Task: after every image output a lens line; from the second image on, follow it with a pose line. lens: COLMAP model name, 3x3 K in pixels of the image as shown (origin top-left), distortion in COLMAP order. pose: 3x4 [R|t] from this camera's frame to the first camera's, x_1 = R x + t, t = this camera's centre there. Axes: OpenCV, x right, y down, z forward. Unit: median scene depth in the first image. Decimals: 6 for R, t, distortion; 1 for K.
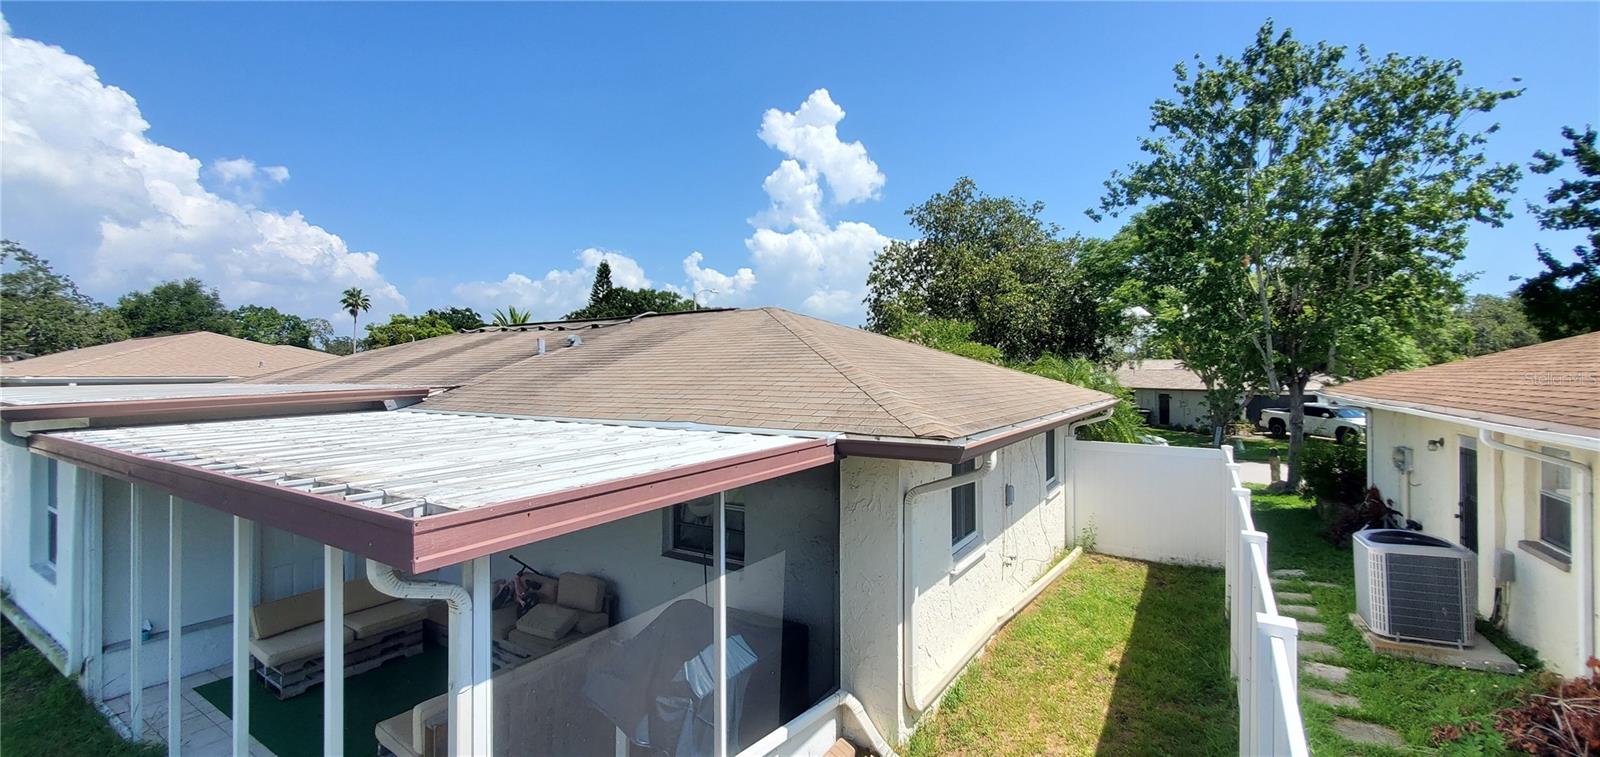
lens RADIAL K [[641.6, 0, 795.3], [0, 641.6, 367.6], [0, 0, 1]] dist [0.001367, -0.001480]
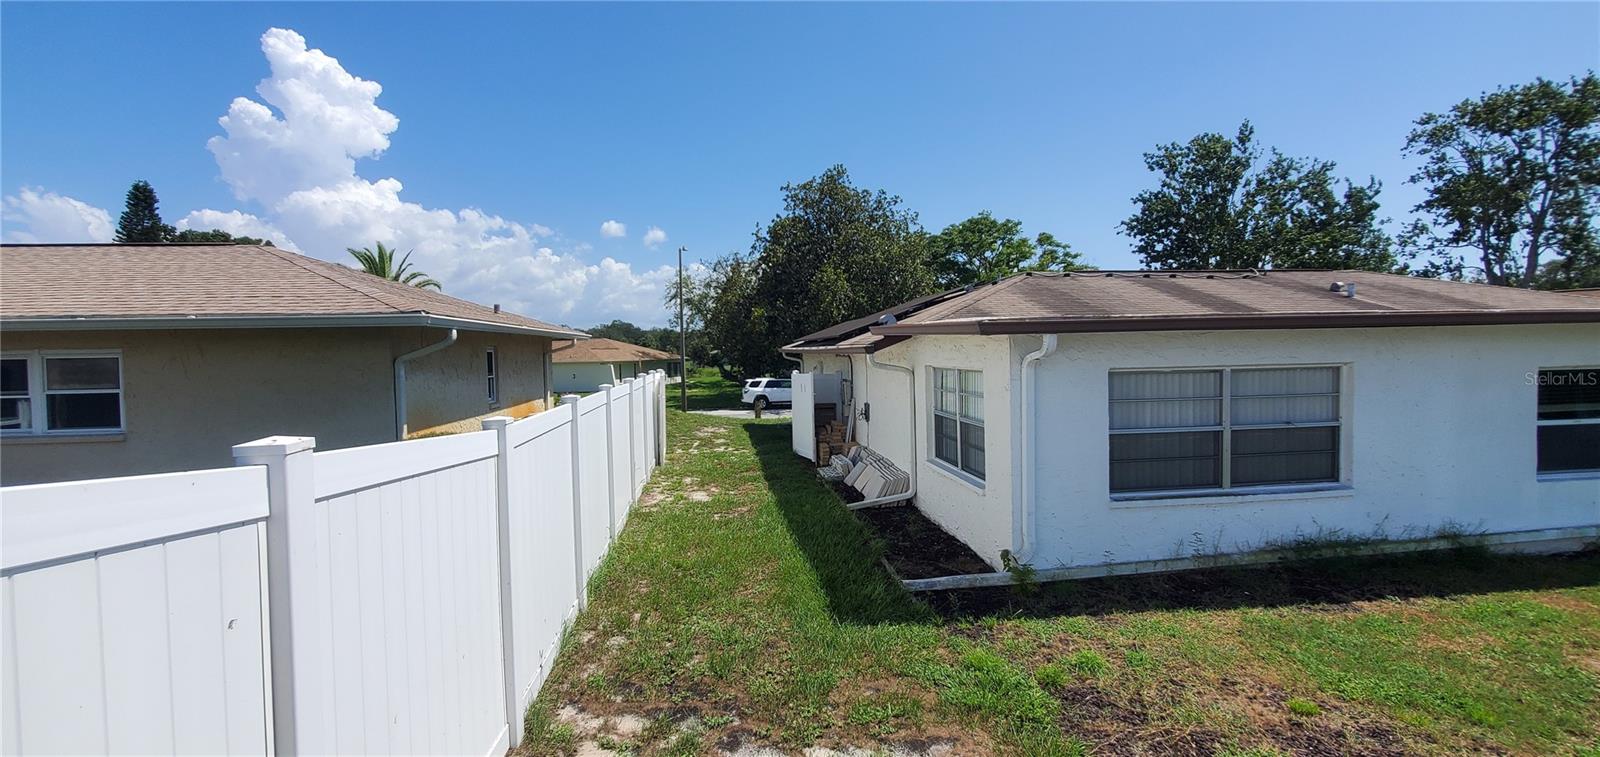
lens RADIAL K [[641.6, 0, 793.5], [0, 641.6, 367.4], [0, 0, 1]] dist [0.001367, -0.001480]
pose [[0.766645, -0.028852, 0.641422, -1.307841], [0.011143, 0.999437, 0.031638, 0.042609], [-0.641974, -0.017108, 0.766535, 0.488580]]
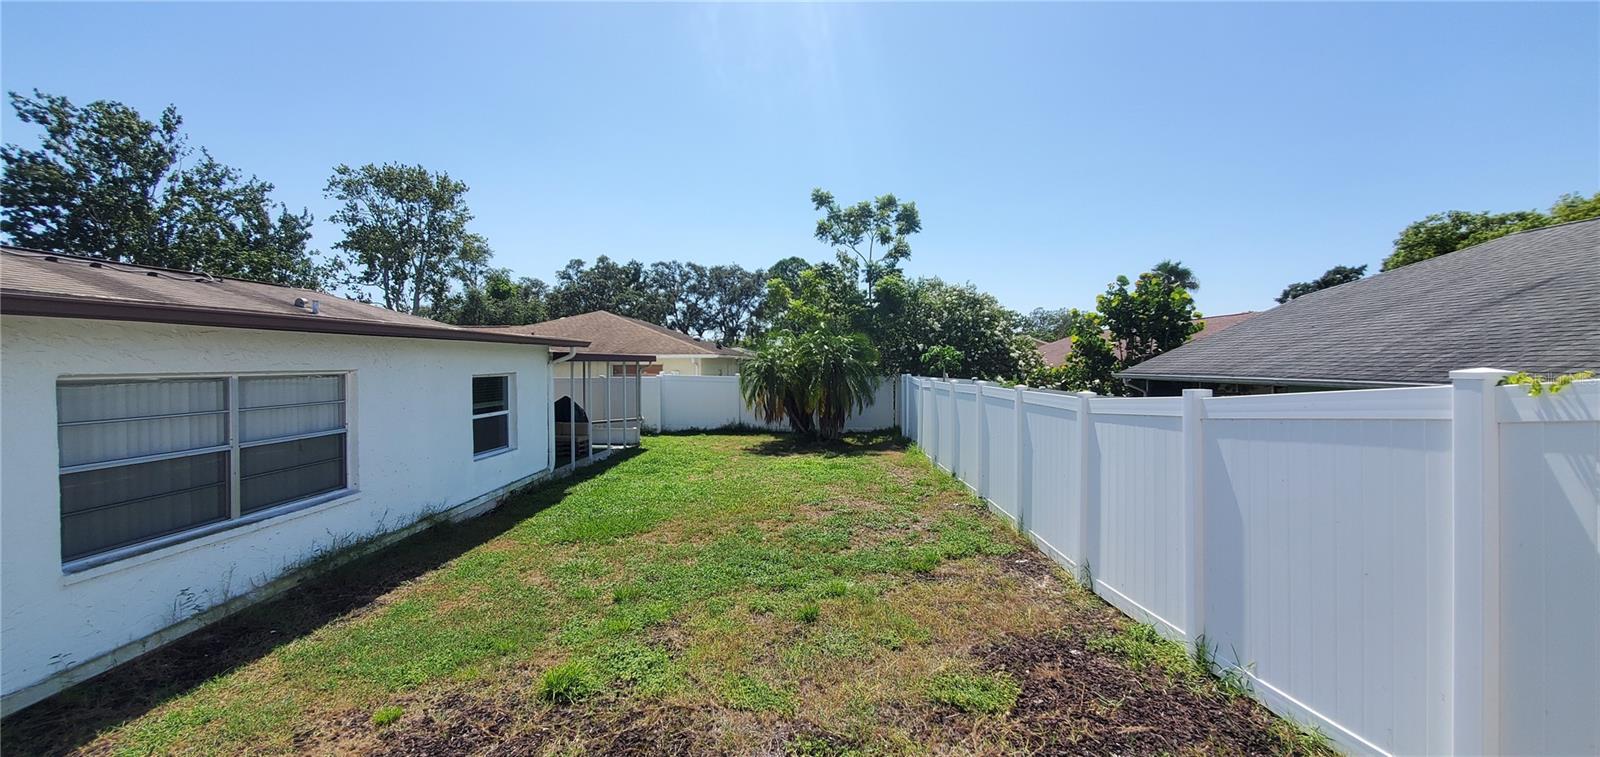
lens RADIAL K [[641.6, 0, 793.5], [0, 641.6, 369.4], [0, 0, 1]] dist [0.001367, -0.001480]
pose [[-0.506258, -0.004144, 0.862372, -1.279282], [-0.000468, 0.999990, 0.004531, 0.055821], [-0.862382, 0.001891, -0.506254, 0.546821]]
